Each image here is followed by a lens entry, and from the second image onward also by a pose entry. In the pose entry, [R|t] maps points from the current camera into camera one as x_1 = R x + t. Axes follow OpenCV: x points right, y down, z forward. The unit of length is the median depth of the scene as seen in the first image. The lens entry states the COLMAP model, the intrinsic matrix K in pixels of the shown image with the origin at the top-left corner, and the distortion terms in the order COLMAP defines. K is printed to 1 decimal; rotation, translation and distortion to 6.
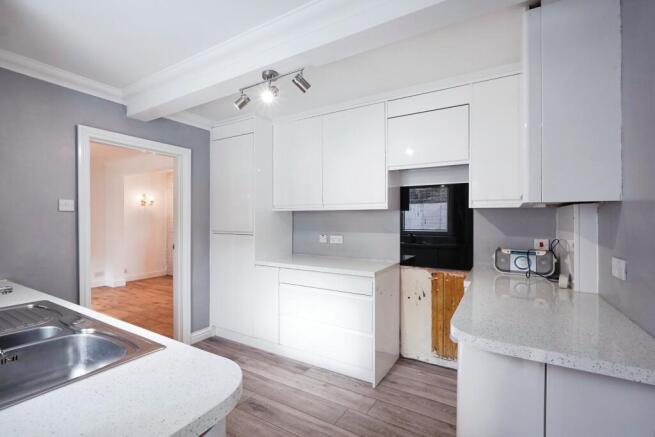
lens RADIAL K [[286.4, 0, 327.5], [0, 286.4, 218.5], [0, 0, 1]] dist [-0.001051, -0.000282]
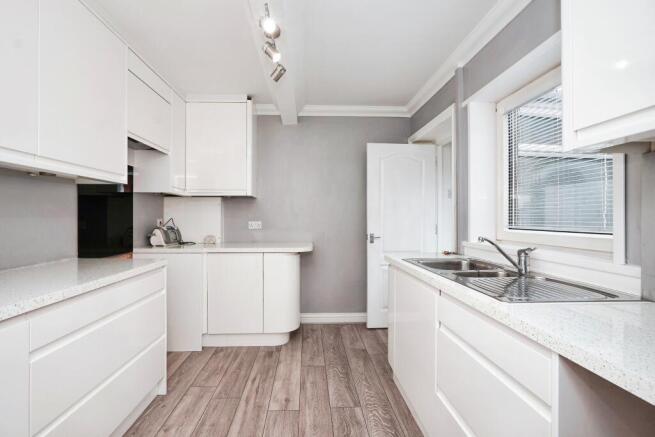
lens RADIAL K [[286.4, 0, 327.5], [0, 286.4, 218.5], [0, 0, 1]] dist [-0.001051, -0.000282]
pose [[-0.550747, -0.001769, 0.834670, -0.961394], [0.001070, 0.999995, 0.002826, 0.076220], [-0.834671, 0.002450, -0.550743, 1.256123]]
